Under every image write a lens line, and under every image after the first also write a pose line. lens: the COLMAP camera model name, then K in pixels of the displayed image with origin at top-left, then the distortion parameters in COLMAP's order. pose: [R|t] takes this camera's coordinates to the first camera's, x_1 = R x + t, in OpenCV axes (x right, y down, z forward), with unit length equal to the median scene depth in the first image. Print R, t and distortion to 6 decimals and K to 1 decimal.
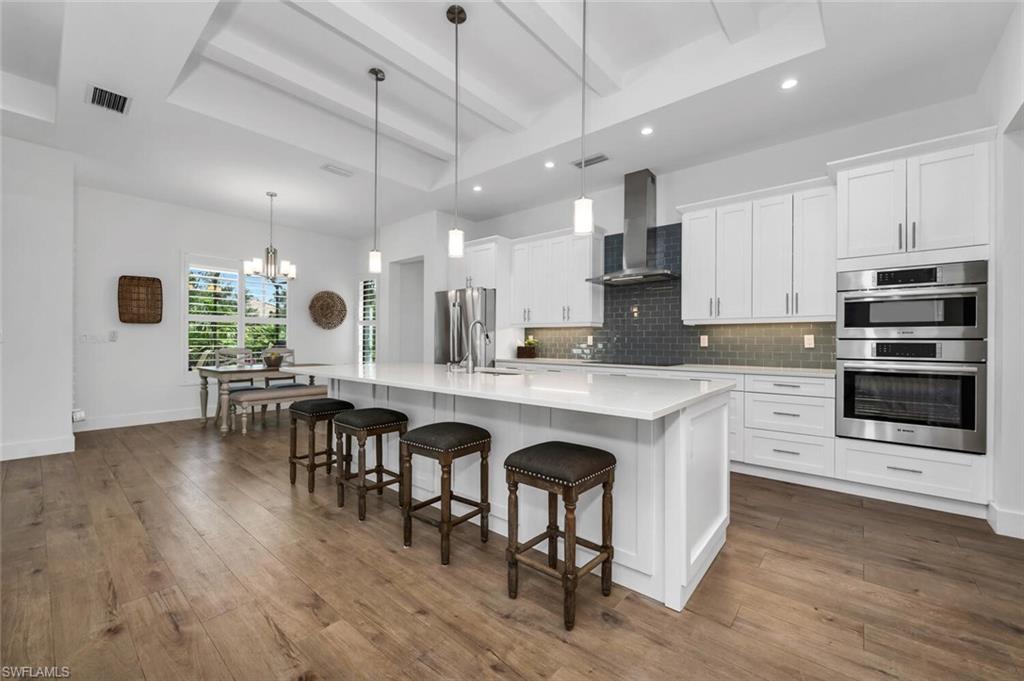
lens RADIAL K [[410.7, 0, 512.1], [0, 410.7, 340.5], [0, 0, 1]] dist [0.001320, 0.000159]
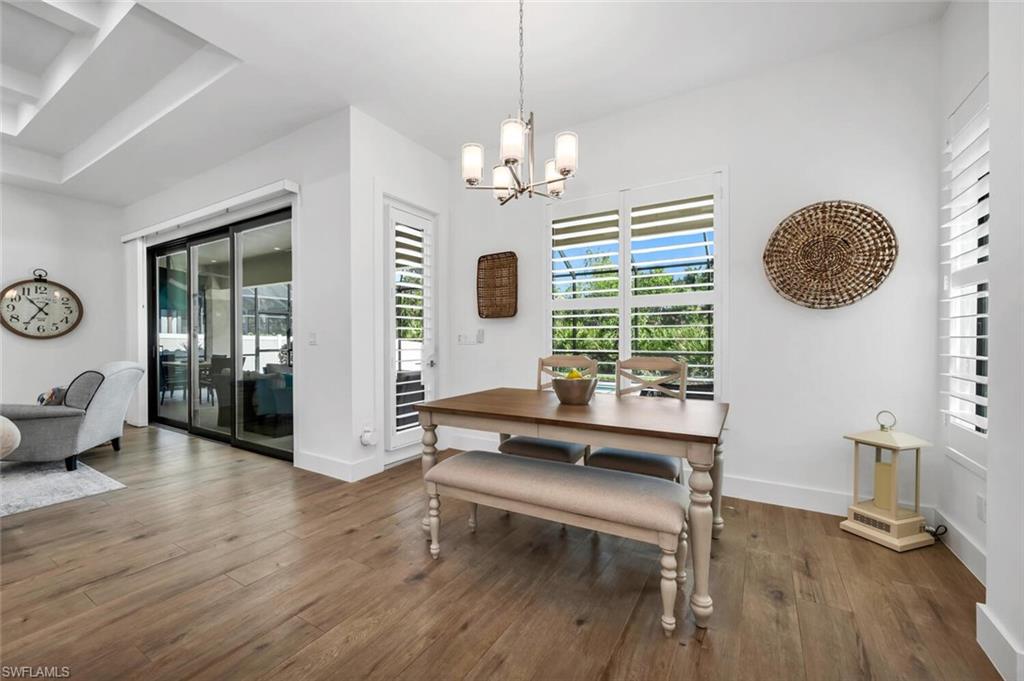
lens RADIAL K [[410.7, 0, 511.2], [0, 410.7, 343.4], [0, 0, 1]] dist [0.001320, 0.000159]
pose [[0.165126, -0.002811, -0.986268, -0.074141], [0.001400, 0.999996, -0.002615, 0.001869], [0.986271, -0.000949, 0.165129, 0.354625]]
